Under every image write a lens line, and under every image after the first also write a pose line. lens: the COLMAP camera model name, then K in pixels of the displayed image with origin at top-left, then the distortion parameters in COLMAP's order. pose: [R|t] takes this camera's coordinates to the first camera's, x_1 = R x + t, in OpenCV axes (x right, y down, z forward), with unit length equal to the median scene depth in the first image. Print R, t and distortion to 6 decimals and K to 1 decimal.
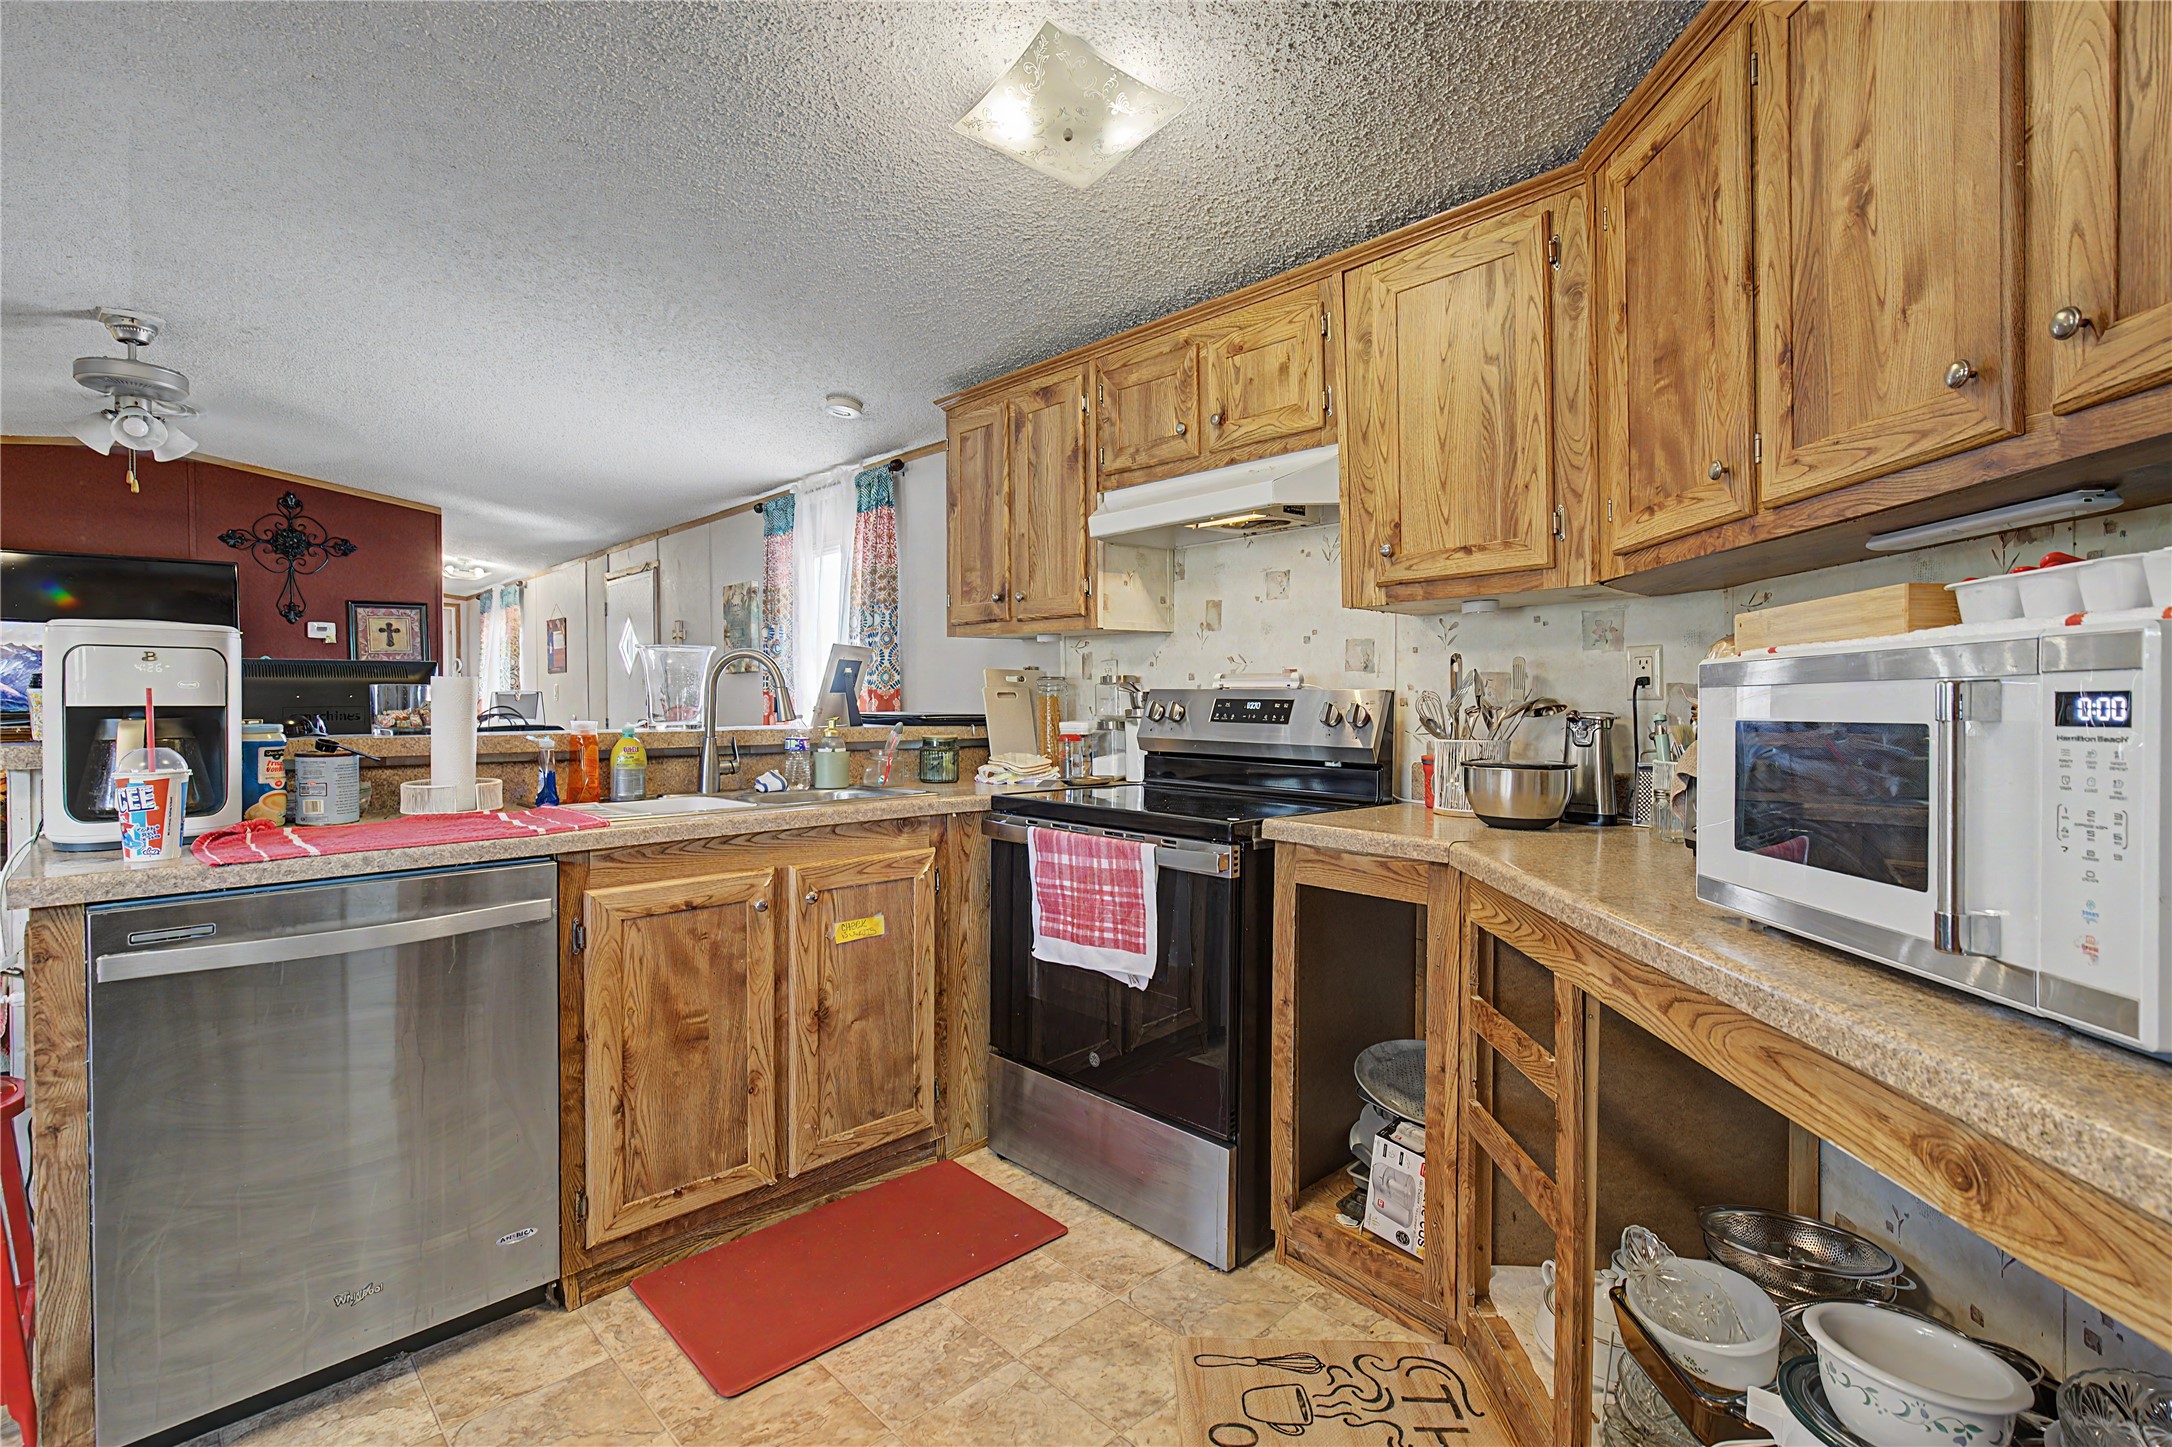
lens RADIAL K [[985.0, 0, 1085.6], [0, 985.0, 703.8], [0, 0, 1]] dist [0.000034, 0.000030]
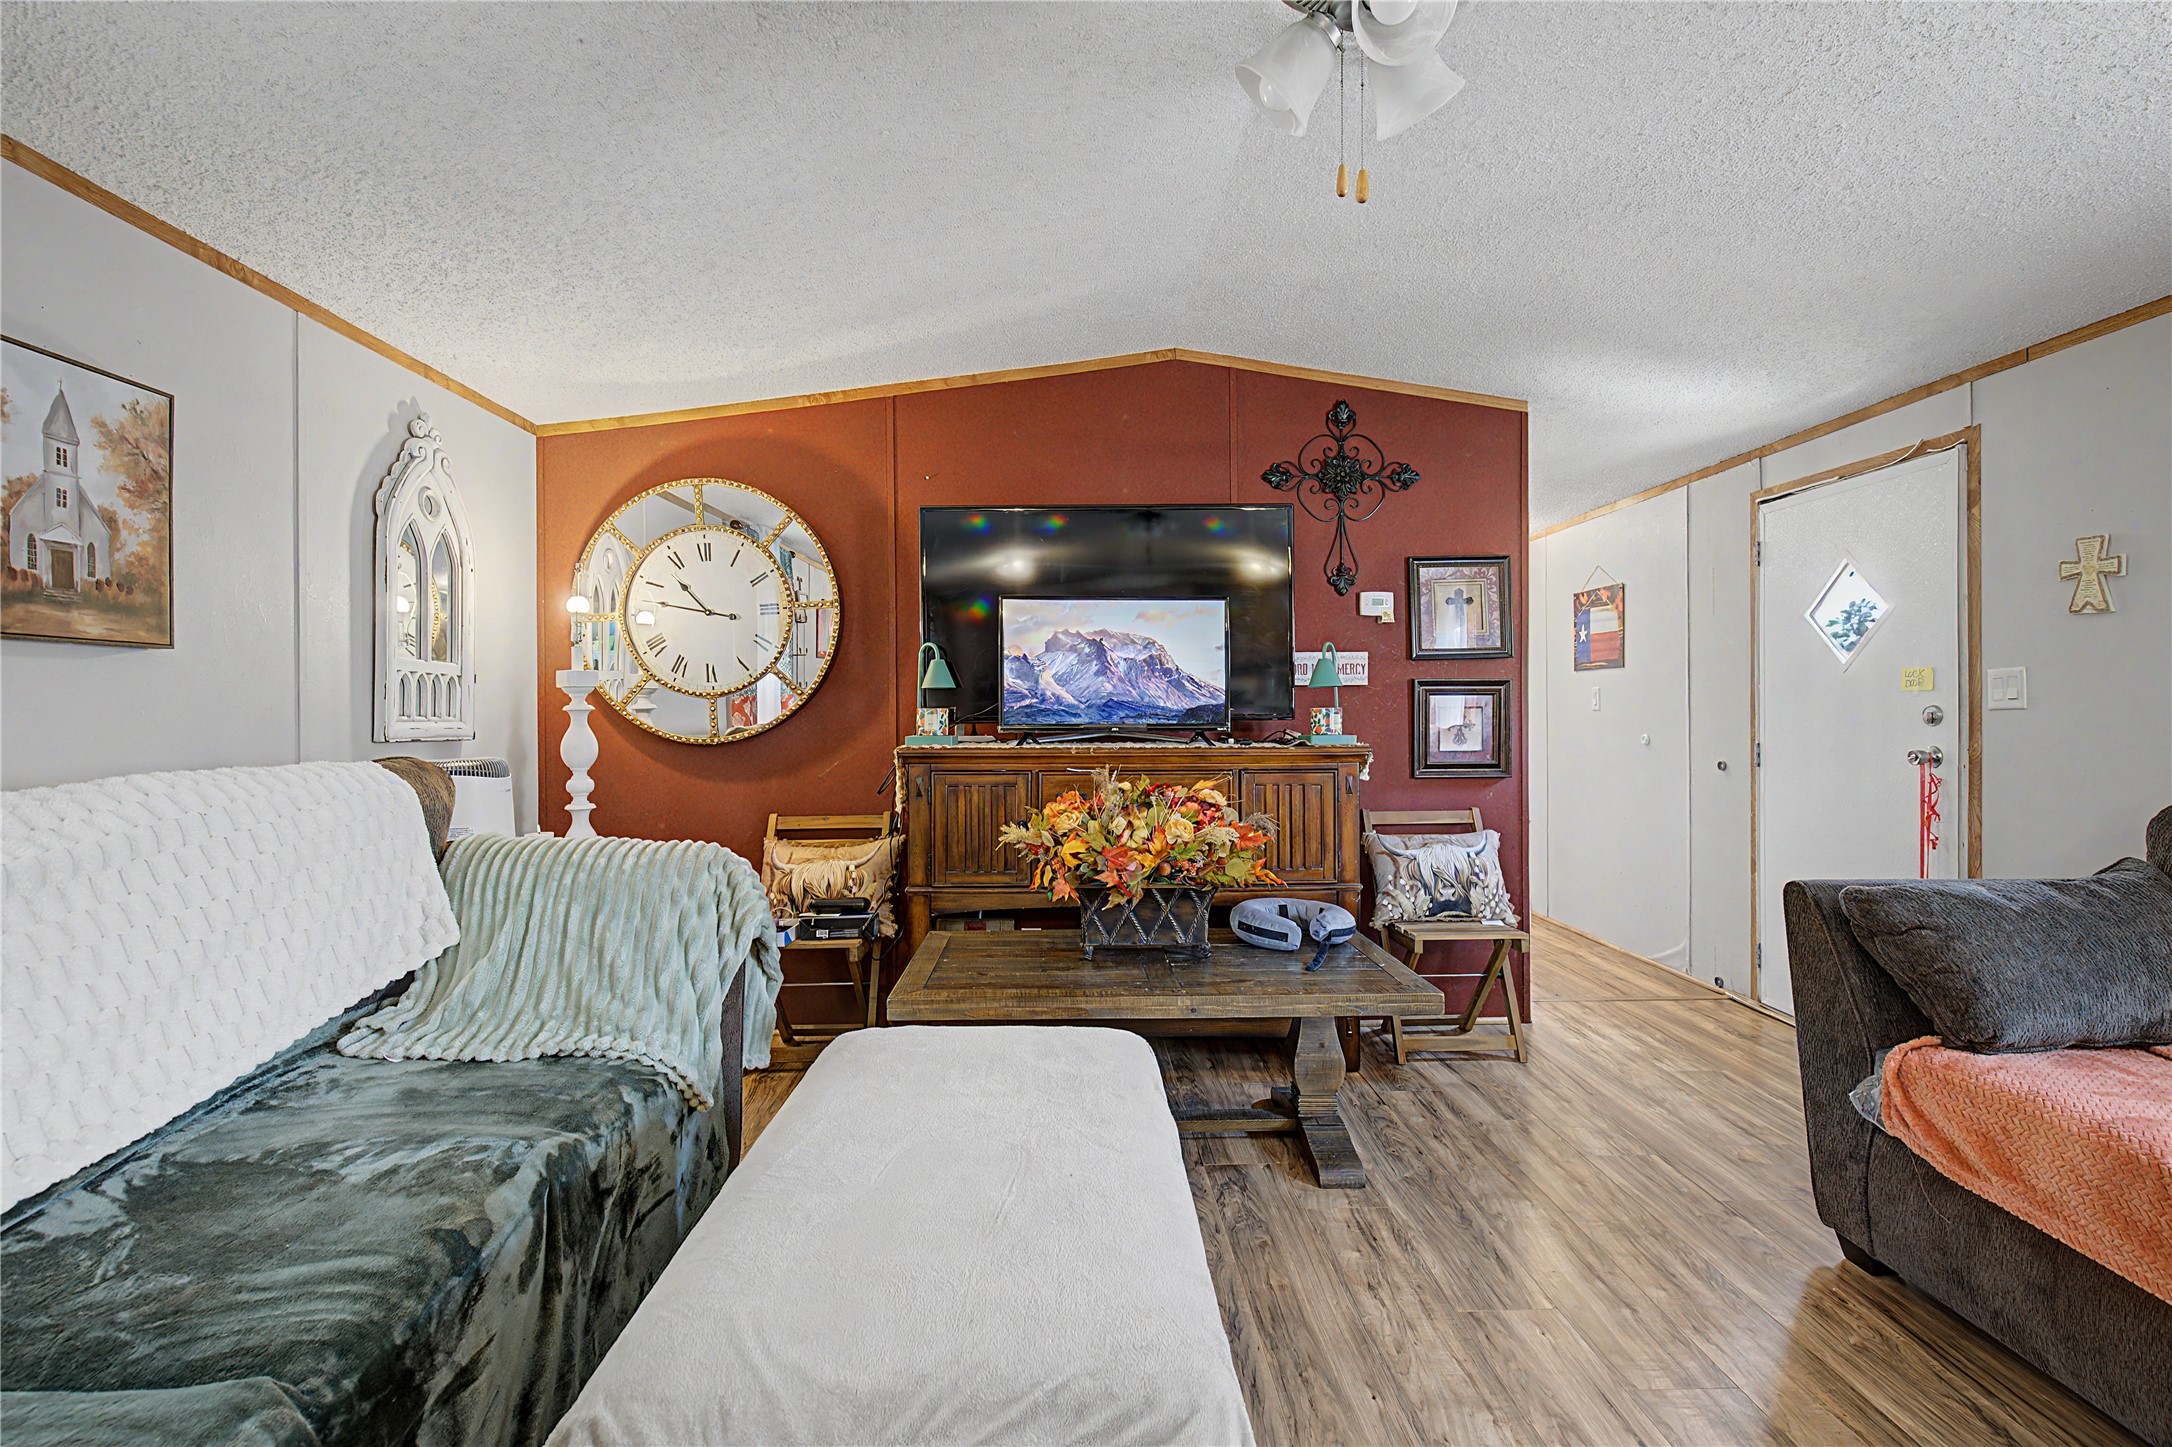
lens RADIAL K [[985.0, 0, 1085.6], [0, 985.0, 703.8], [0, 0, 1]] dist [0.000034, 0.000030]
pose [[0.740477, -0.000157, -0.672082, -1.117304], [-0.006954, 0.999945, -0.007895, -0.002315], [0.672046, 0.010520, 0.740435, 0.890342]]
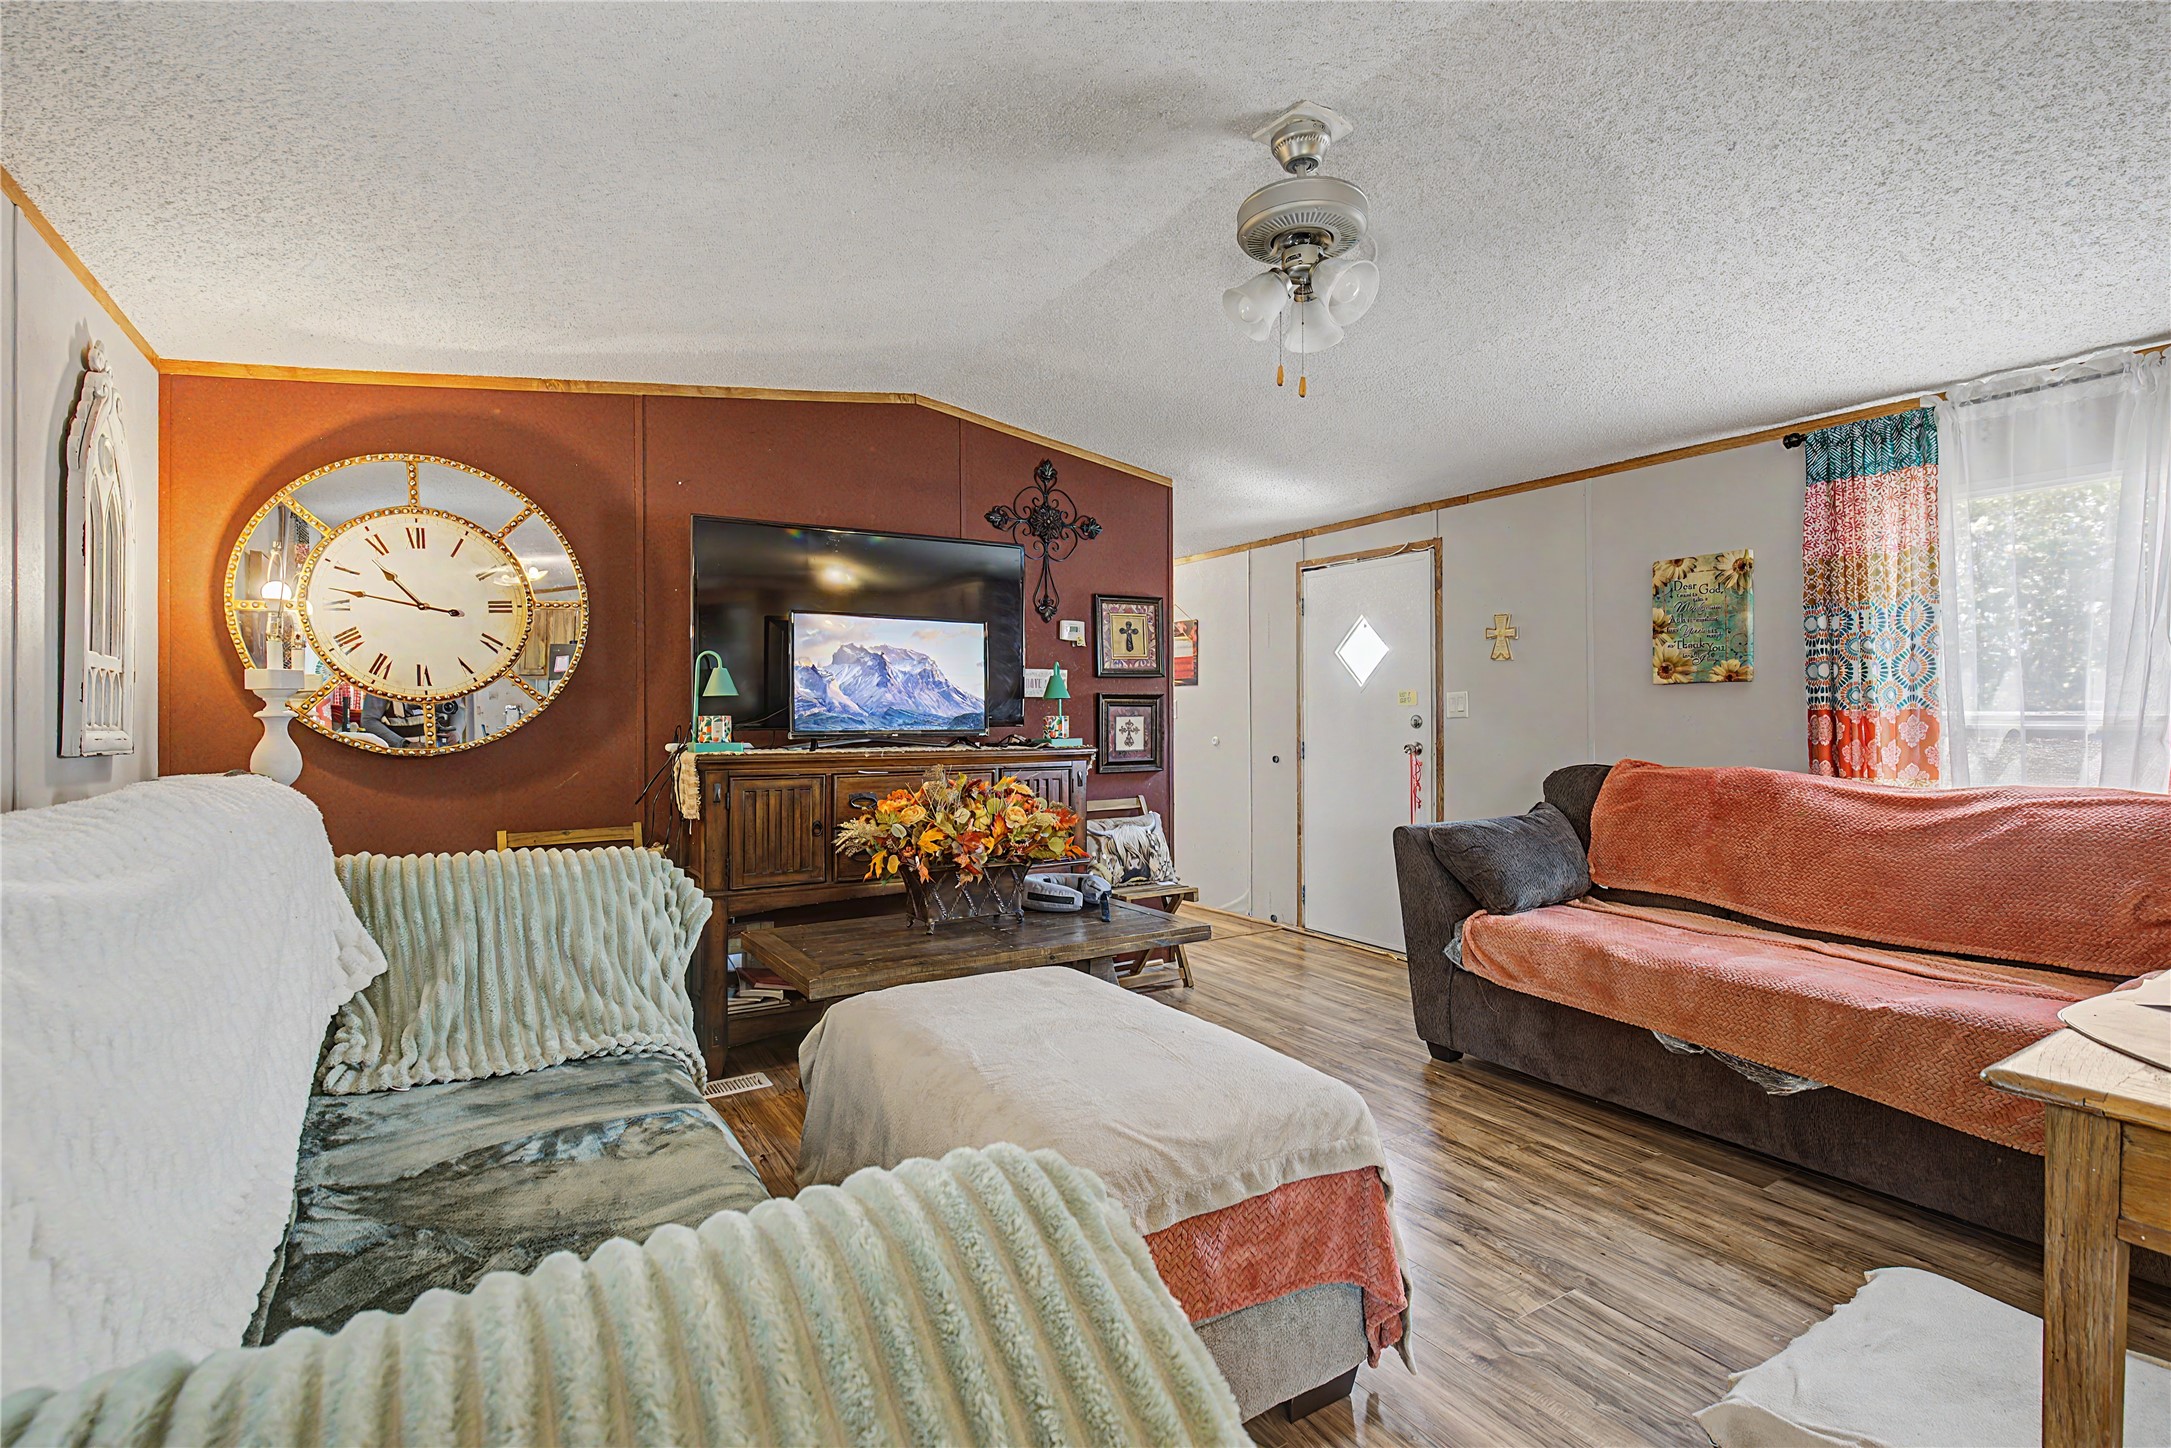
lens RADIAL K [[1013.6, 0, 1089.3], [0, 1013.6, 701.1], [0, 0, 1]] dist [-0.000502, 0.000234]
pose [[0.979640, 0.001362, -0.200756, -1.398512], [-0.006043, 0.999724, -0.022708, 0.003249], [0.200669, 0.023459, 0.979378, 0.457692]]
